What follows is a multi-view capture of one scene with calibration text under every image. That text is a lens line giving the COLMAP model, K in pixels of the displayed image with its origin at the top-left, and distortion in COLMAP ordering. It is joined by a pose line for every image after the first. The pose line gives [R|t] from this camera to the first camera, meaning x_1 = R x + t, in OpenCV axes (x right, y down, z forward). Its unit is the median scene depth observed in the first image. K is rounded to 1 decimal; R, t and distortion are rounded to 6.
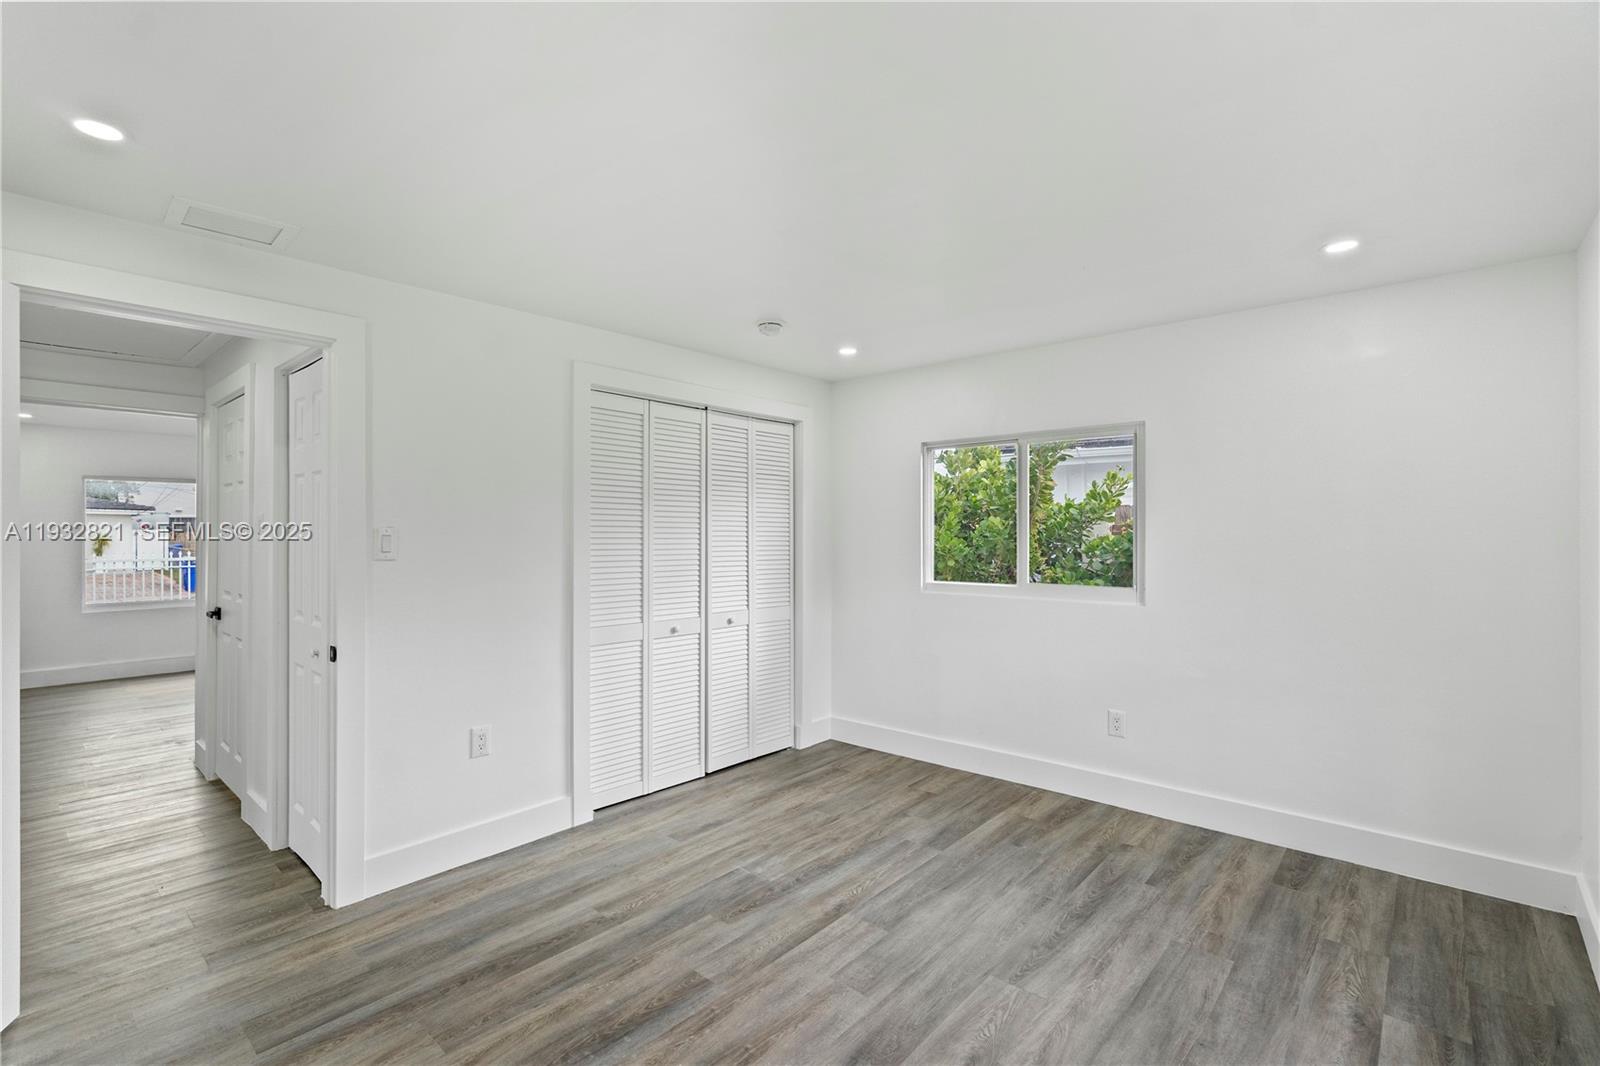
lens RADIAL K [[723.6, 0, 797.1], [0, 723.6, 529.1], [0, 0, 1]] dist [-0.010774, 0.004585]
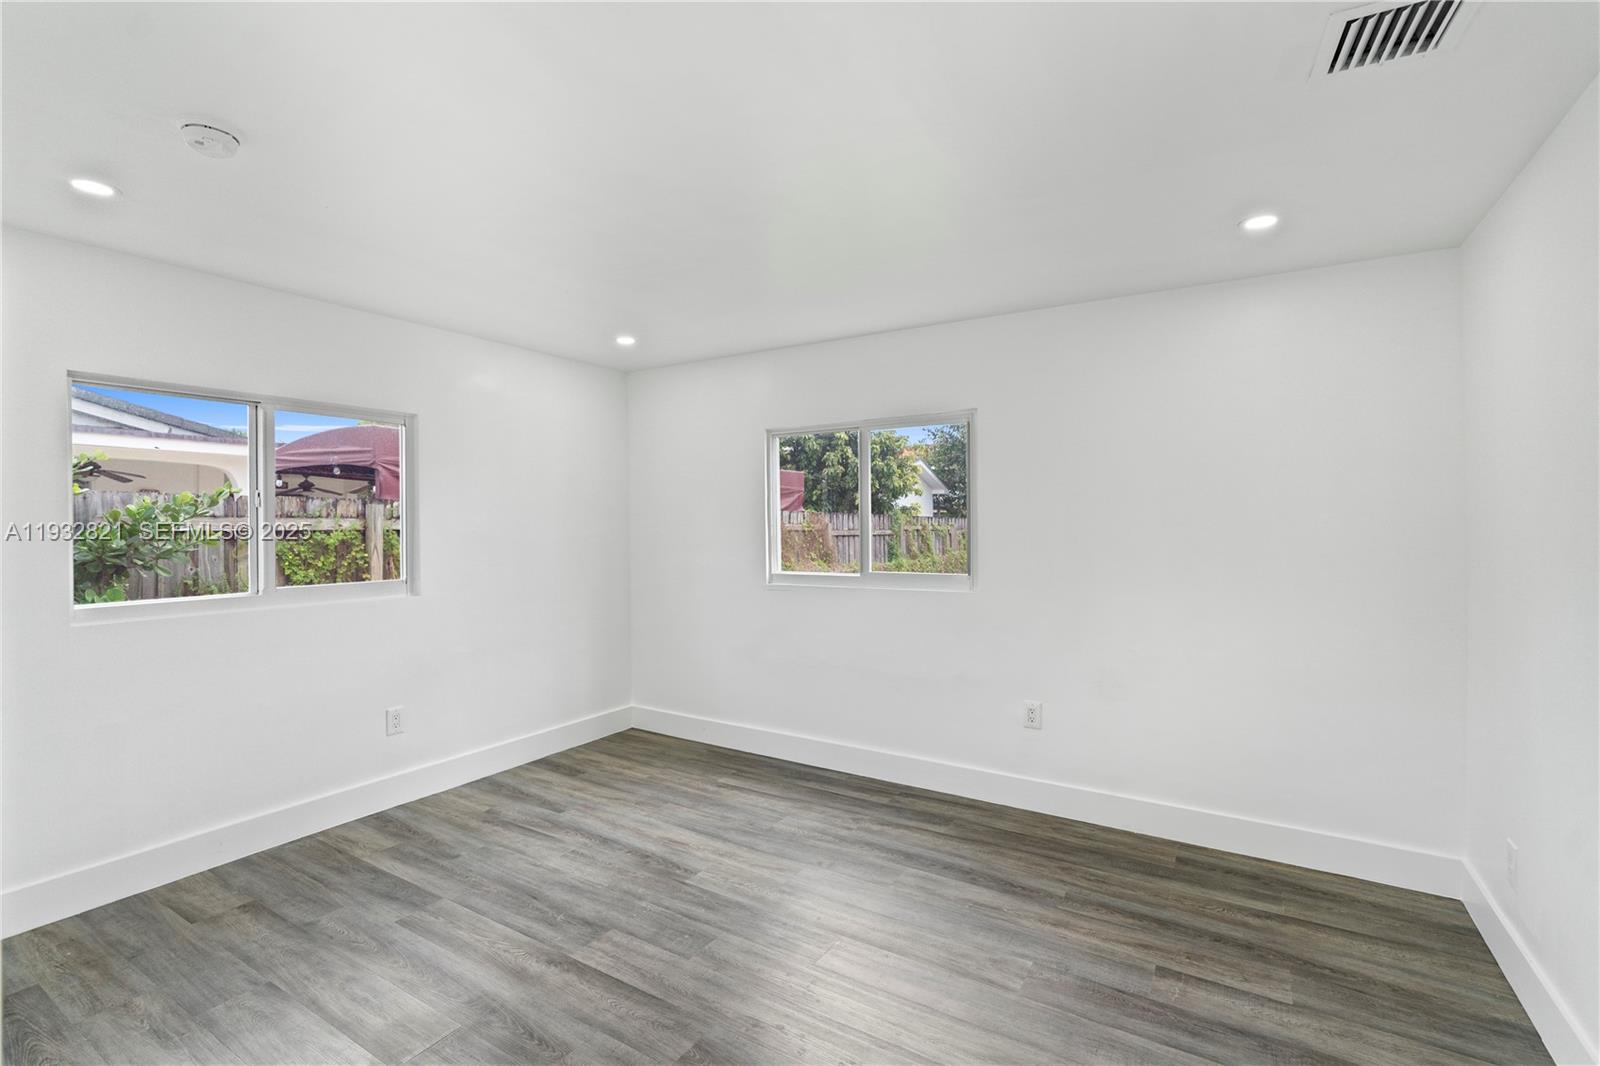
lens RADIAL K [[723.6, 0, 798.3], [0, 723.6, 528.8], [0, 0, 1]] dist [-0.010774, 0.004585]
pose [[-0.168534, -0.004395, 0.985686, -0.696680], [0.002540, 0.999985, 0.004893, 0.009399], [-0.985693, 0.003328, -0.168521, 0.726969]]
